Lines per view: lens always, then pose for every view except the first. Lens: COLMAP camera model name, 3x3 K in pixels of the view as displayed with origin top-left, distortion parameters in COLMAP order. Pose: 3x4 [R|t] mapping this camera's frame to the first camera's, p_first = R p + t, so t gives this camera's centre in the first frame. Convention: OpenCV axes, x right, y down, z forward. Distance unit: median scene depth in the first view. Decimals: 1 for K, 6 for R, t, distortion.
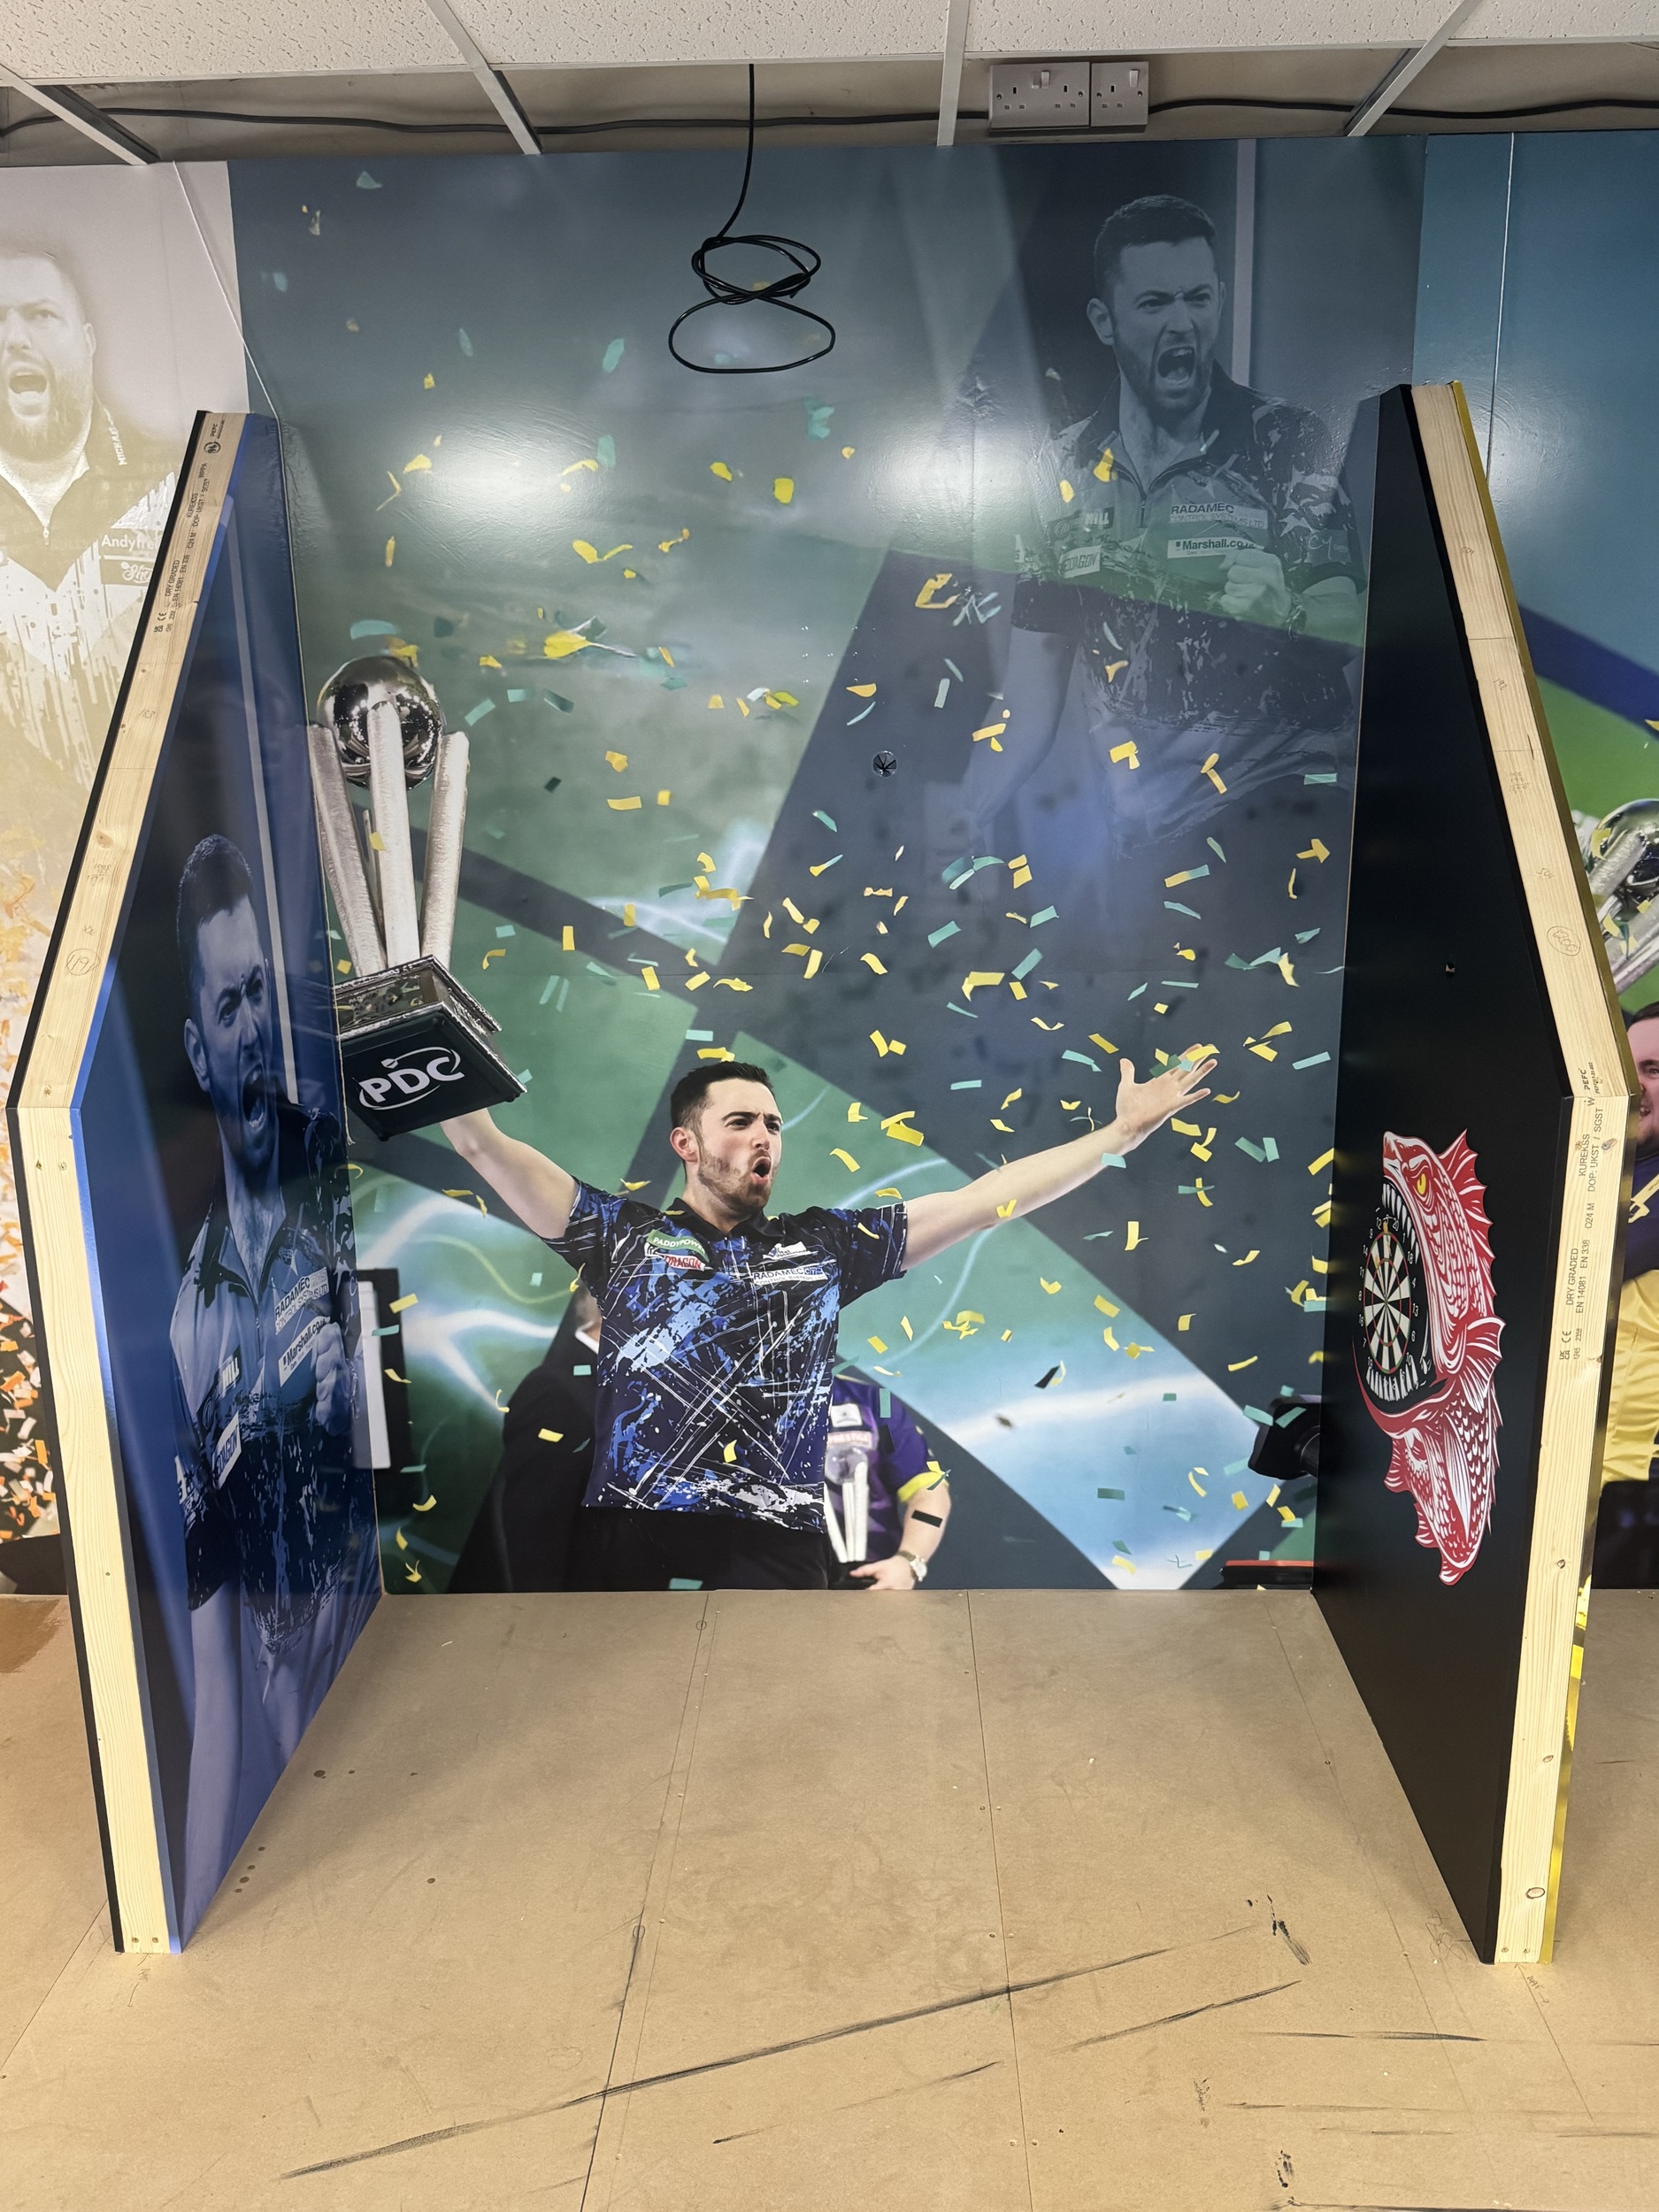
lens RADIAL K [[1670.0, 0, 784.3], [0, 1670.0, 1114.1], [0, 0, 1]] dist [0.070246, -0.081889]
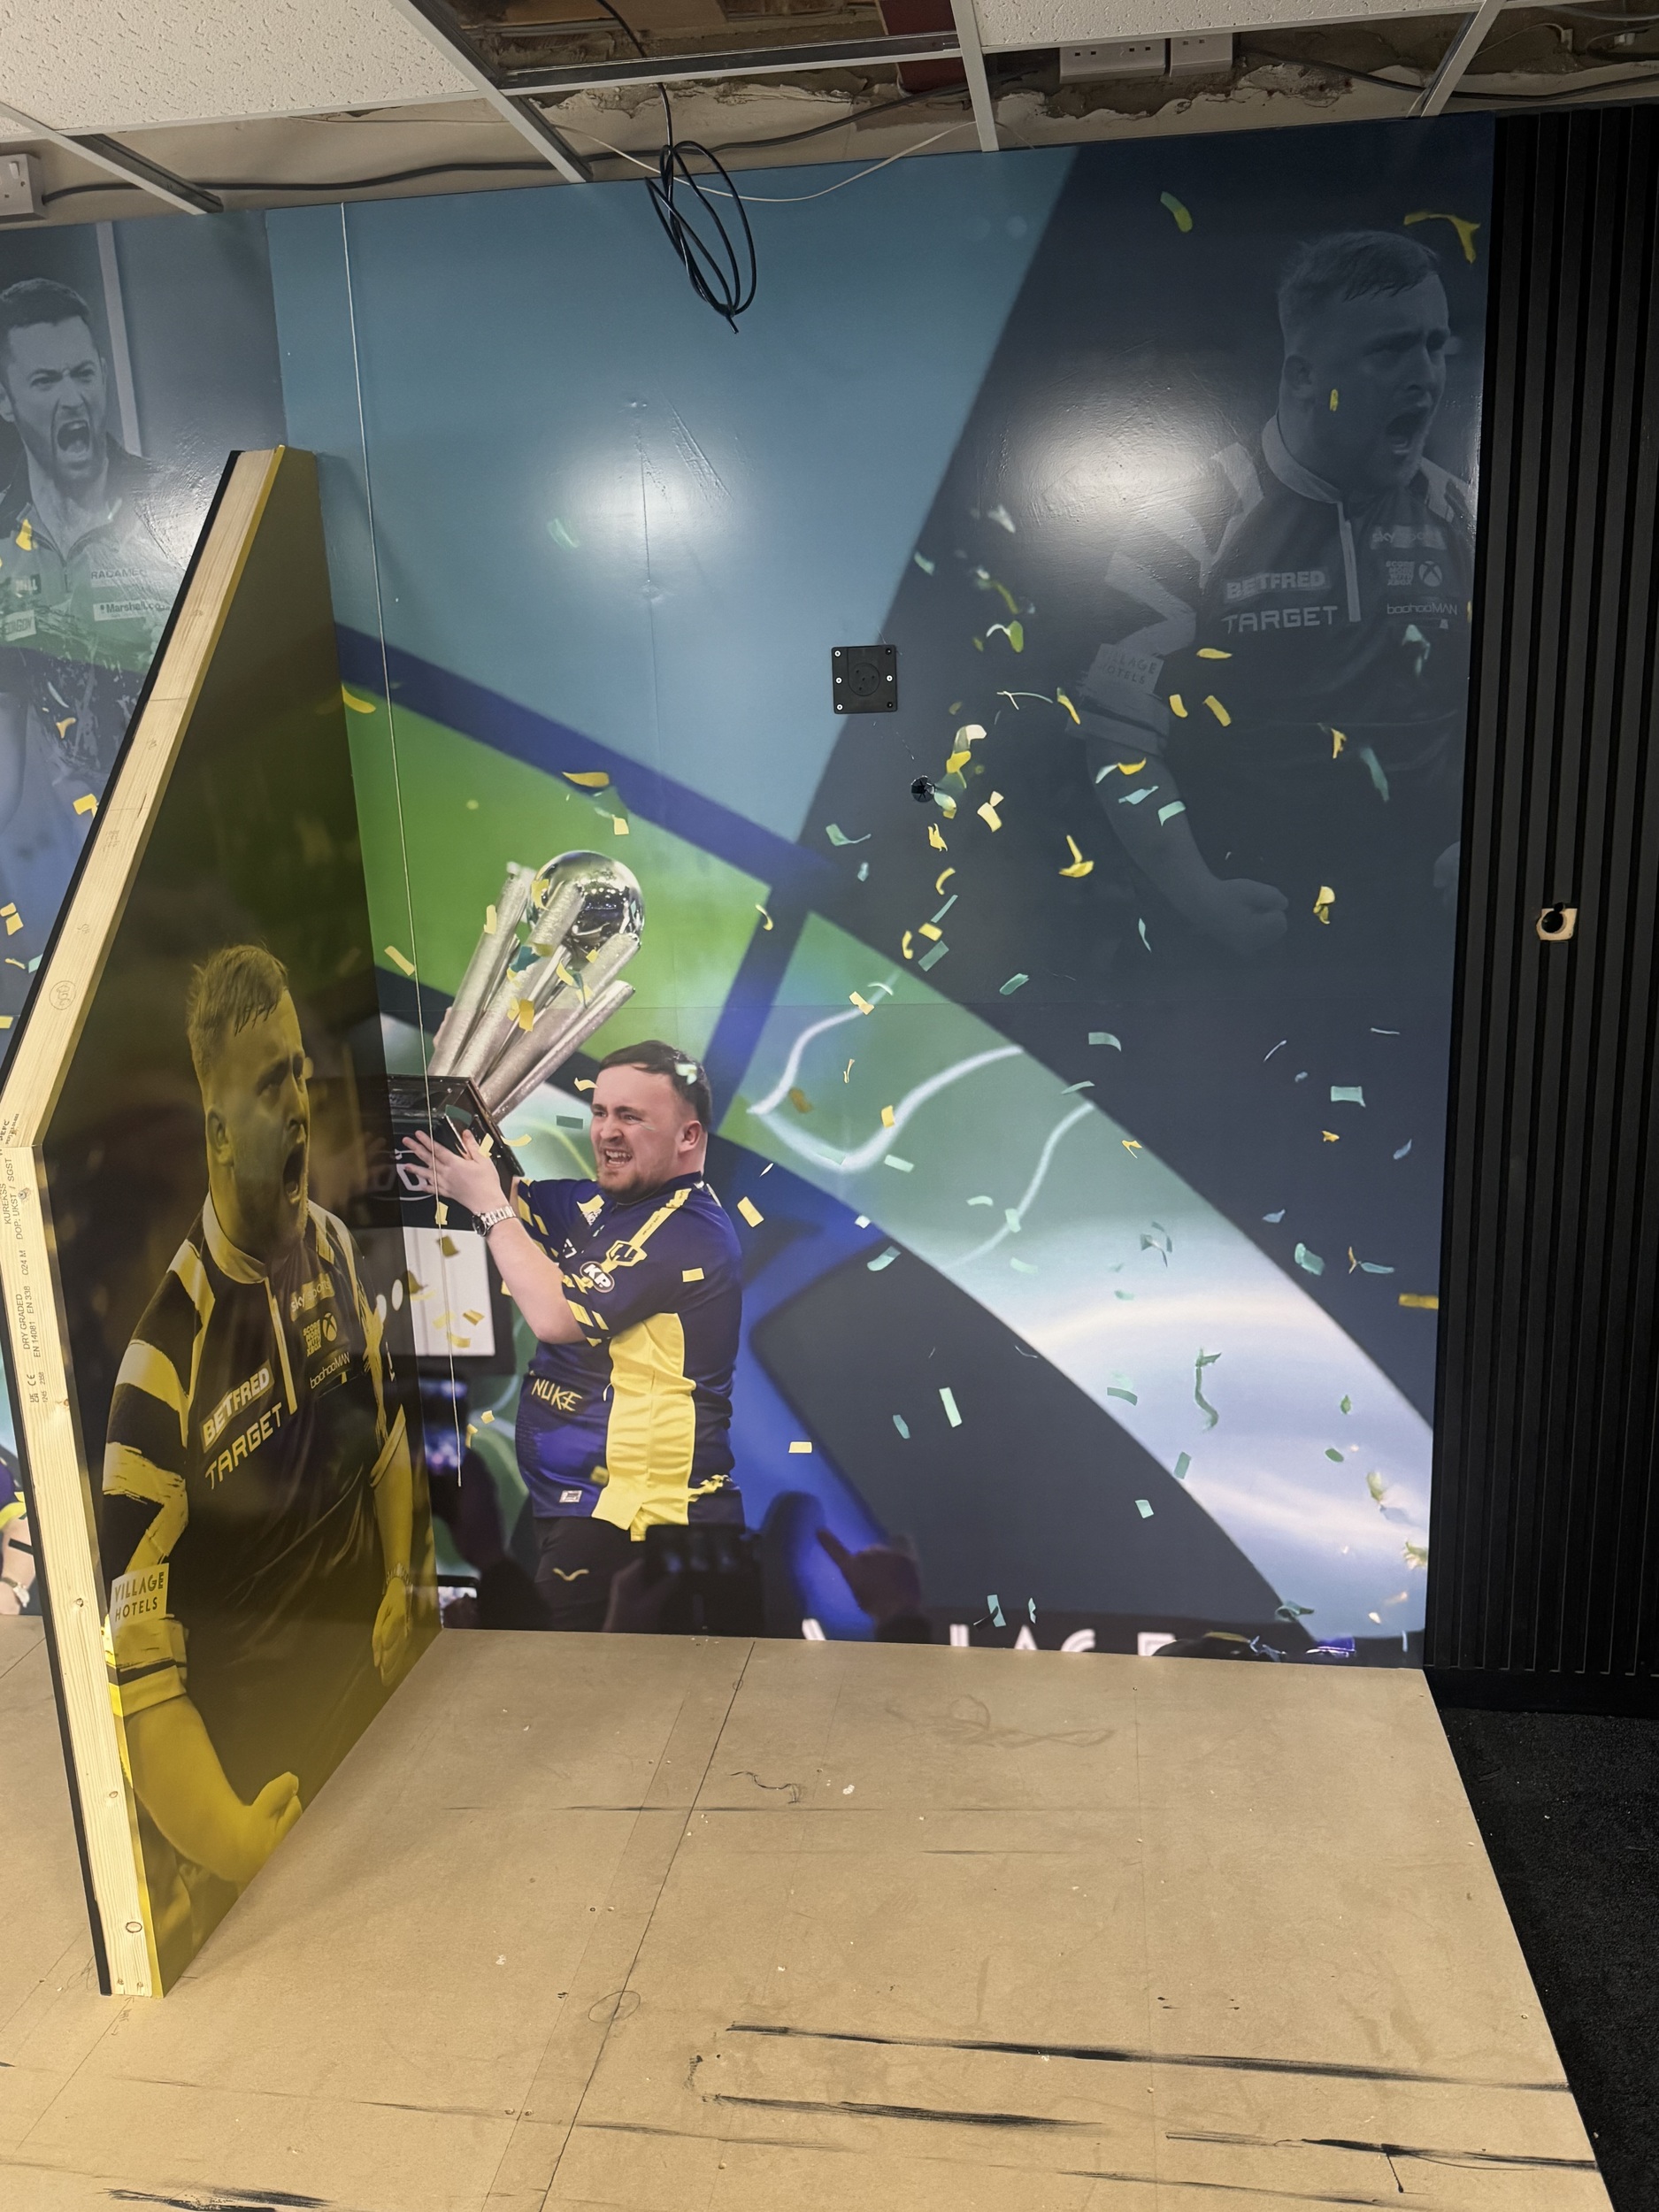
lens RADIAL K [[1670.0, 0, 834.2], [0, 1670.0, 1108.9], [0, 0, 1]] dist [0.070246, -0.081889]
pose [[0.994596, 0.006658, -0.103603, 0.705804], [-0.008770, 0.999763, -0.019942, -0.011147], [0.103445, 0.020743, 0.994419, 0.016213]]
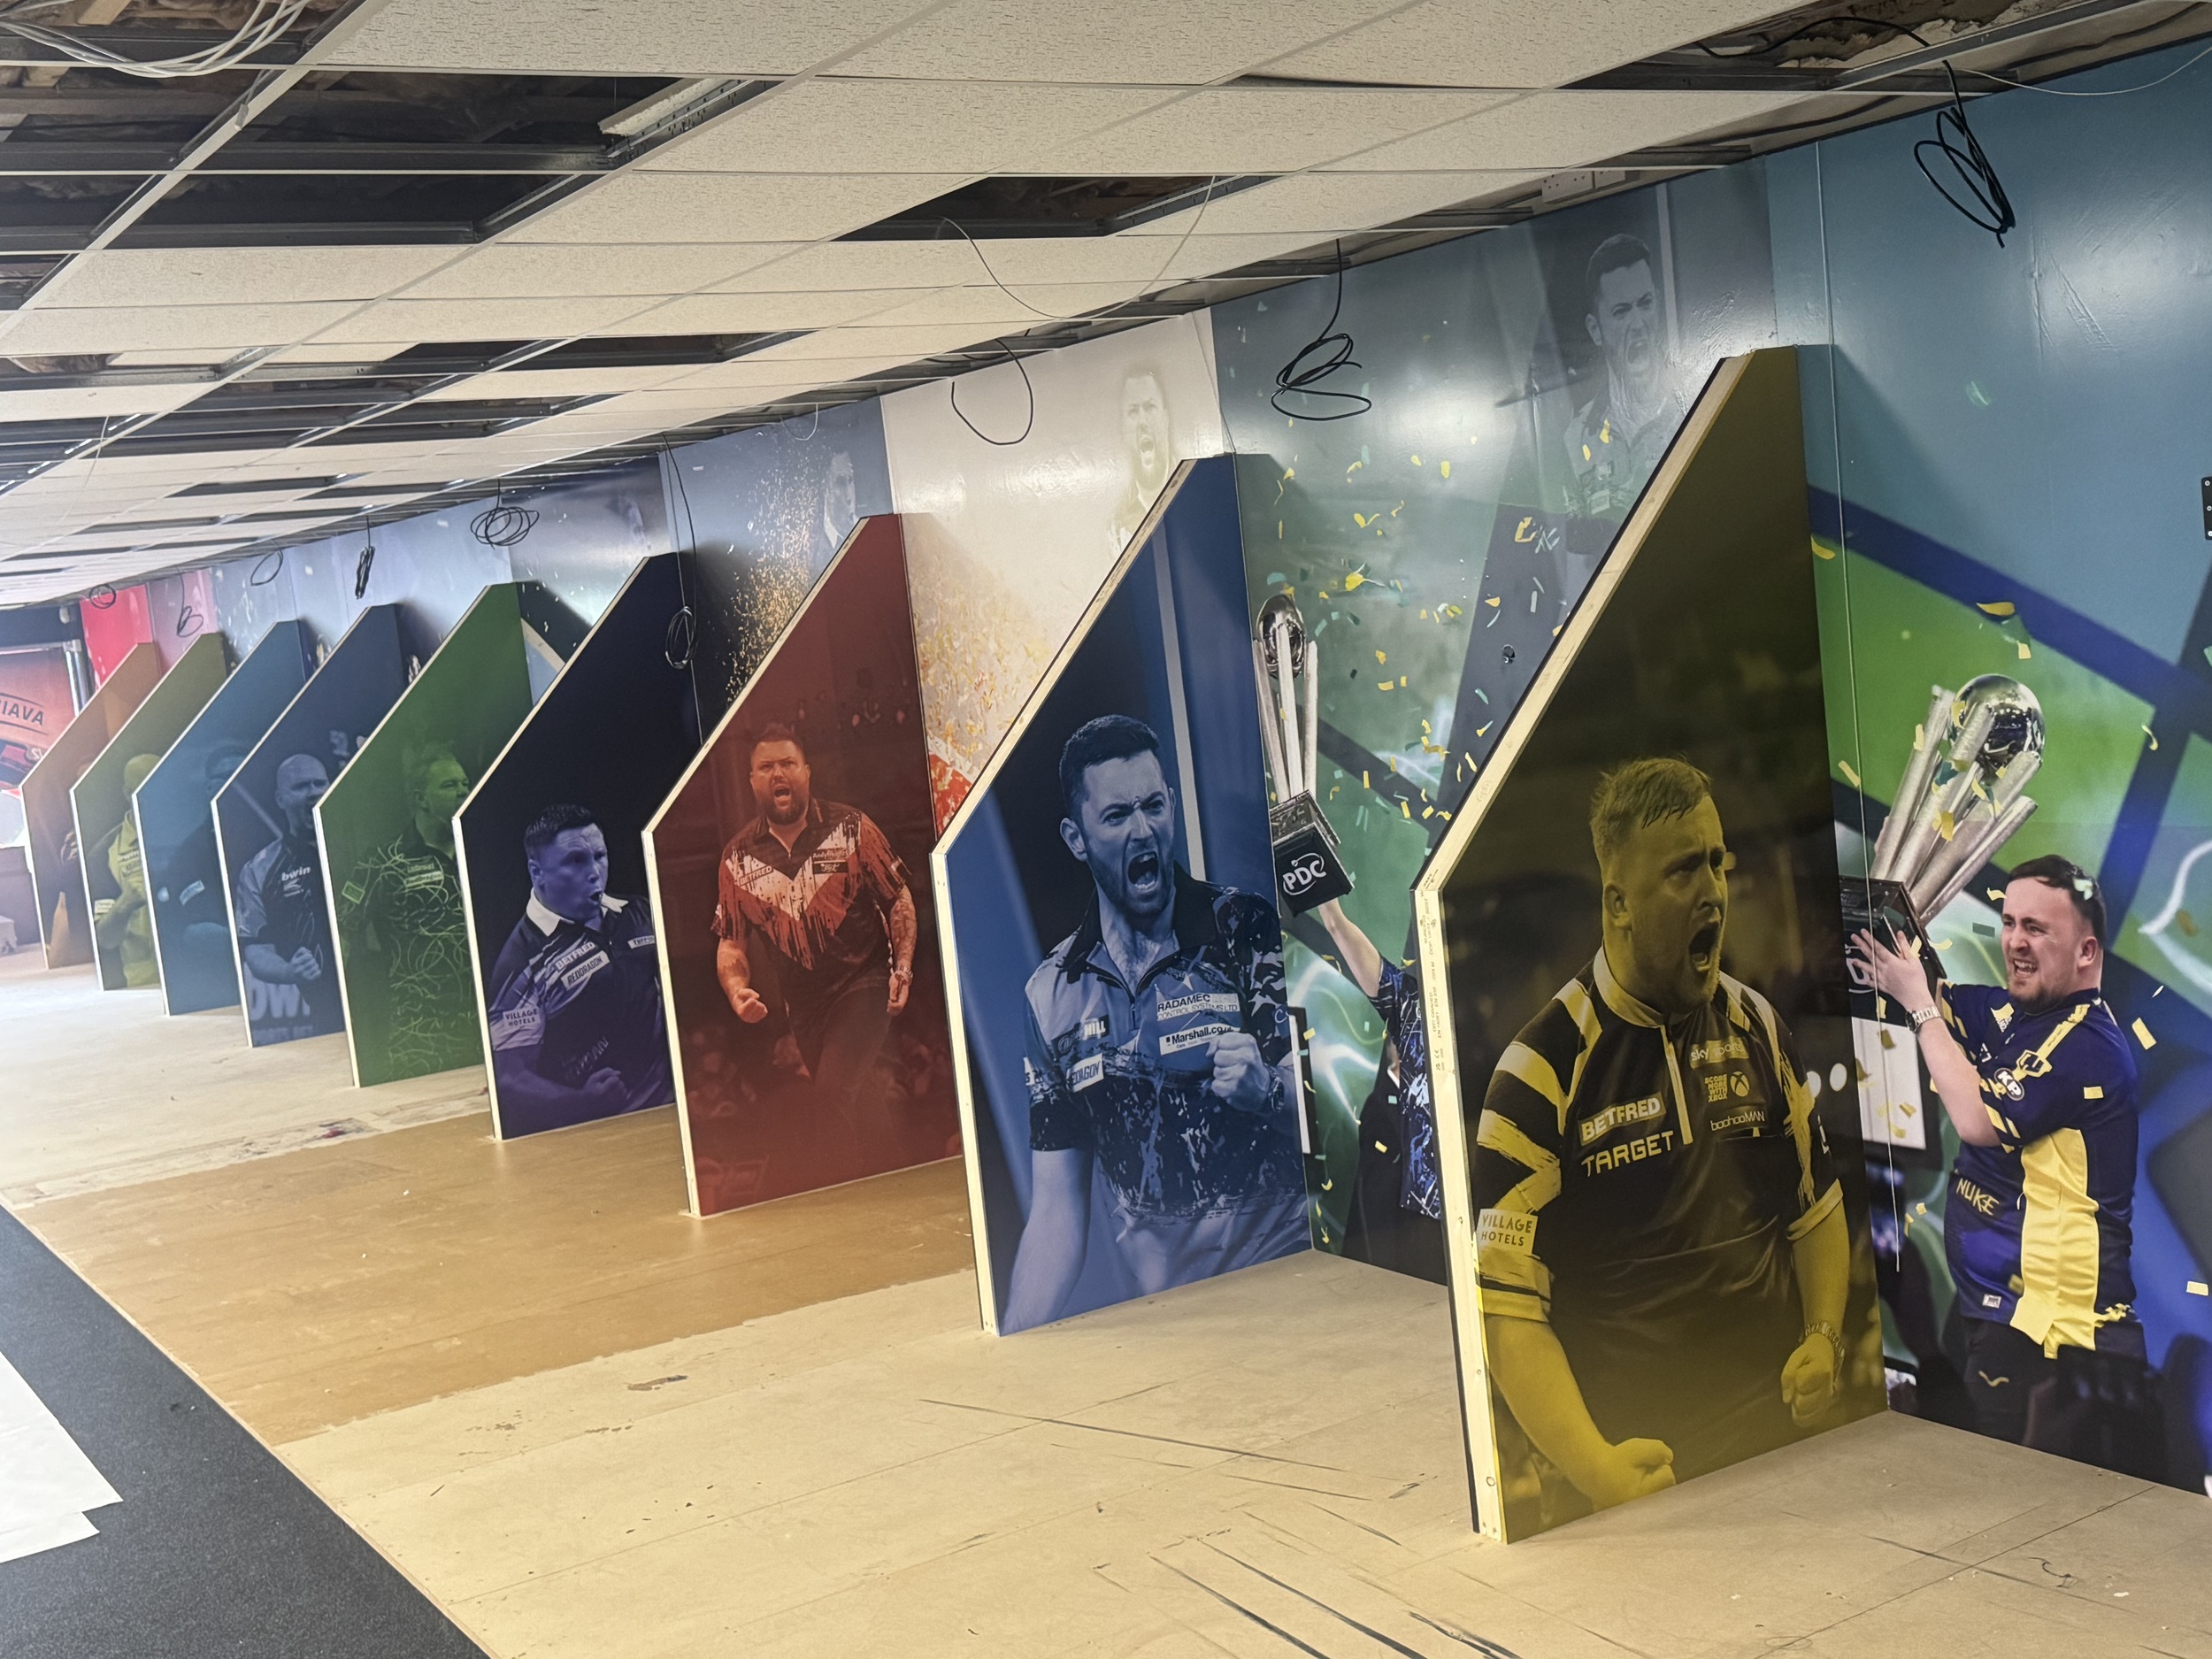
lens RADIAL K [[2372.3, 0, 1101.6], [0, 2372.3, 812.9], [0, 0, 1]] dist [-0.120929, 0.000000]
pose [[0.545671, 0.031086, -0.837423, 1.338231], [-0.112434, 0.992992, -0.036402, 0.019518], [0.830423, 0.114018, 0.545342, -0.258686]]
